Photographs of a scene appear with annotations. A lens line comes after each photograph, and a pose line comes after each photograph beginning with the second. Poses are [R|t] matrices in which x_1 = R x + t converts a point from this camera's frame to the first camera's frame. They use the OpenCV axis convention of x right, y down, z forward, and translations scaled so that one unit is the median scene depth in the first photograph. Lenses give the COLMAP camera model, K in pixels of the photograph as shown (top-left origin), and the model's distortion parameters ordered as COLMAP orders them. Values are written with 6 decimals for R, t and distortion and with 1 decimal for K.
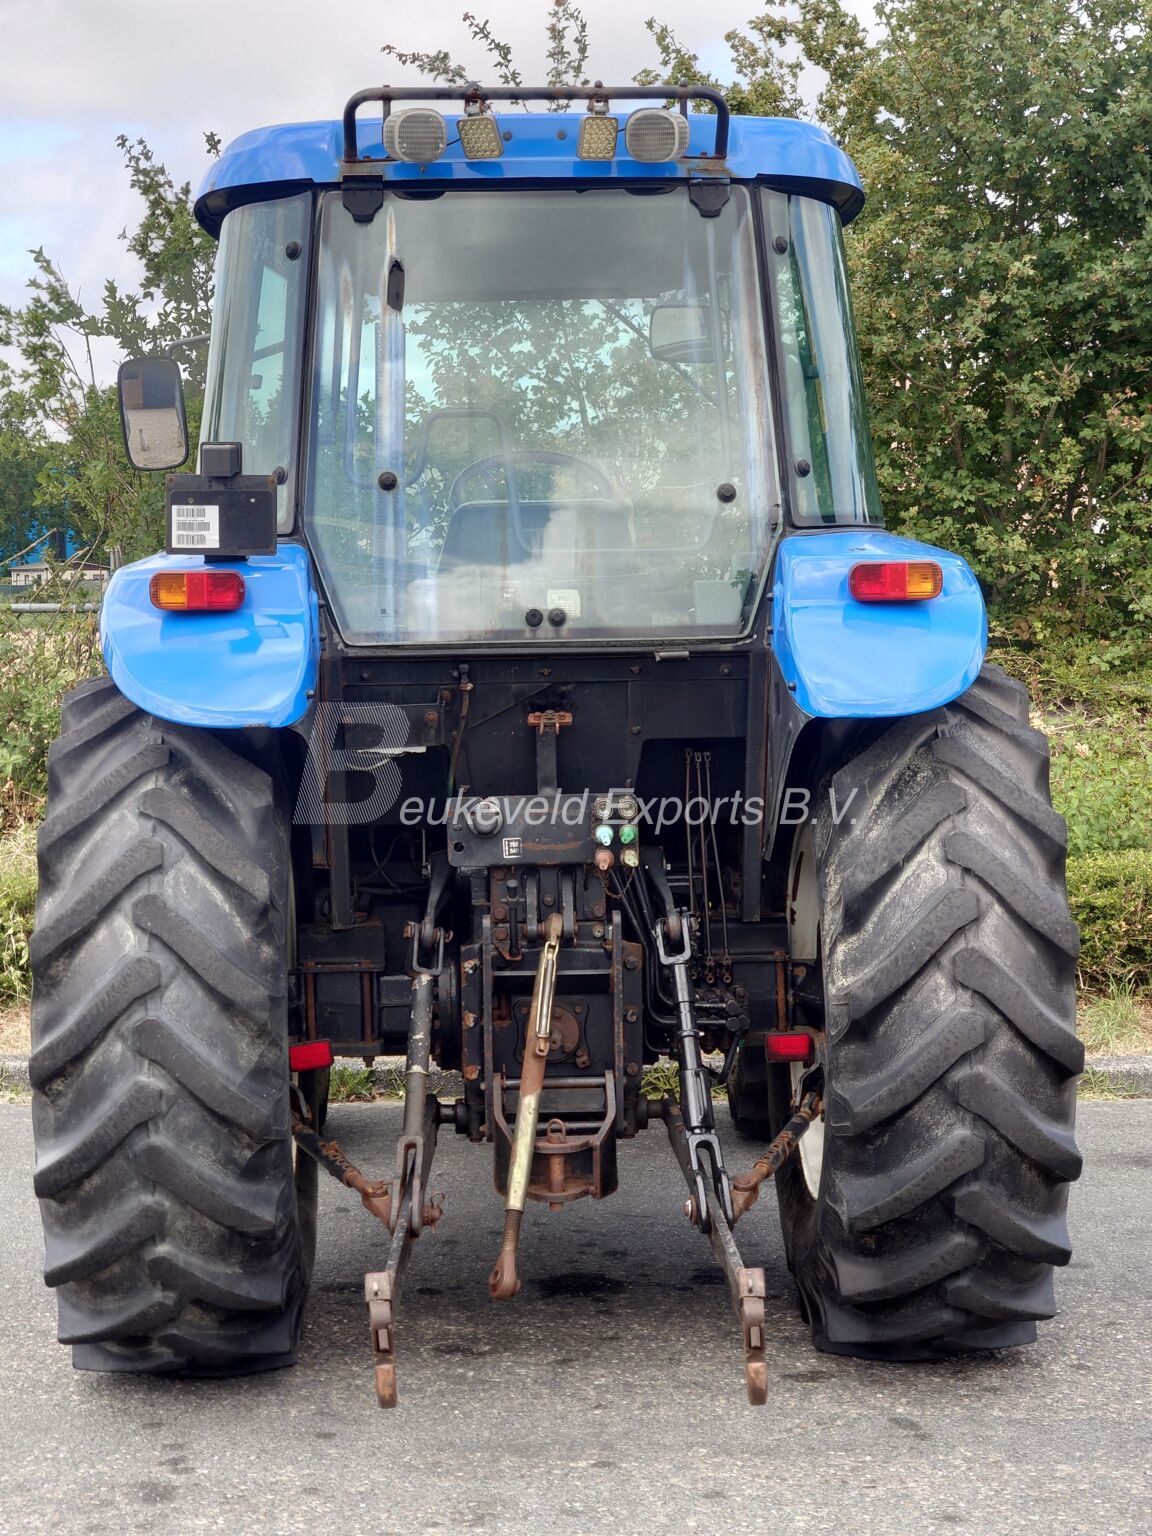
lens RADIAL K [[2839.2, 0, 576.0], [0, 2839.2, 768.0], [0, 0, 1]] dist [0.029060, 0.353427]
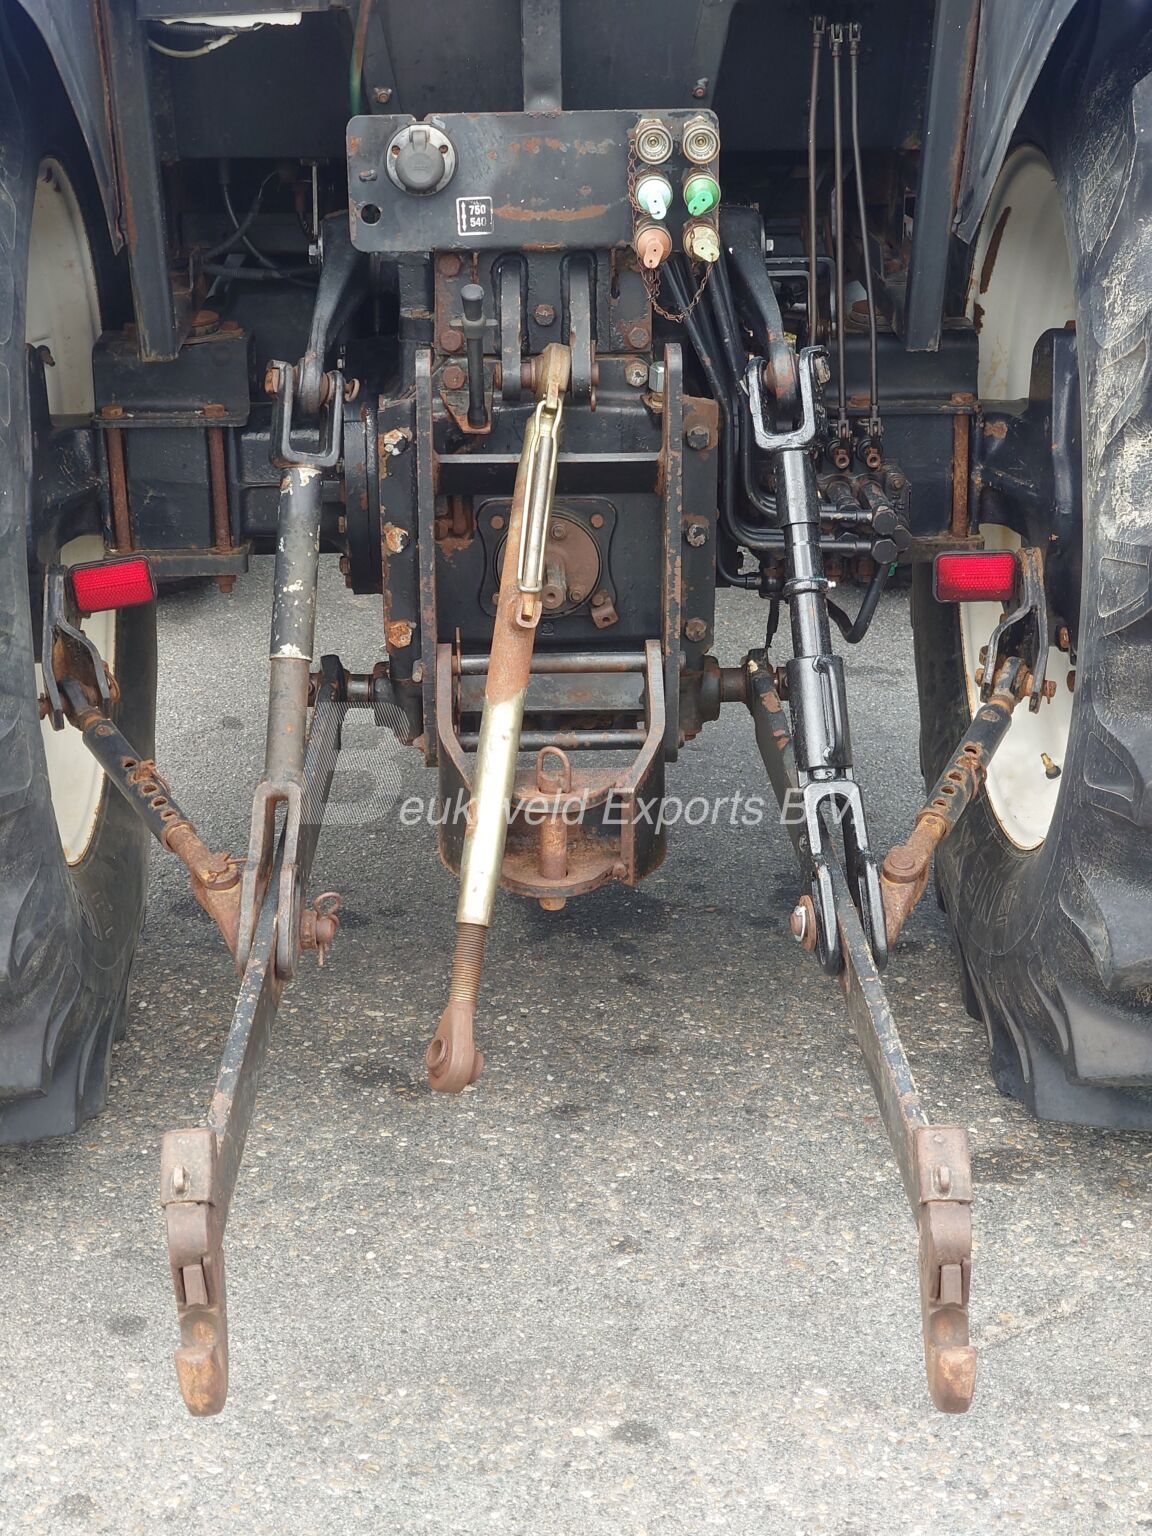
lens RADIAL K [[2700.5, 0, 529.7], [0, 2700.5, 768.4], [0, 0, 1]] dist [0.009424, -0.020016]
pose [[0.999766, 0.011842, -0.018110, -0.002213], [-0.006247, 0.959276, 0.282402, -0.014422], [0.020716, -0.282223, 0.959125, 0.502807]]
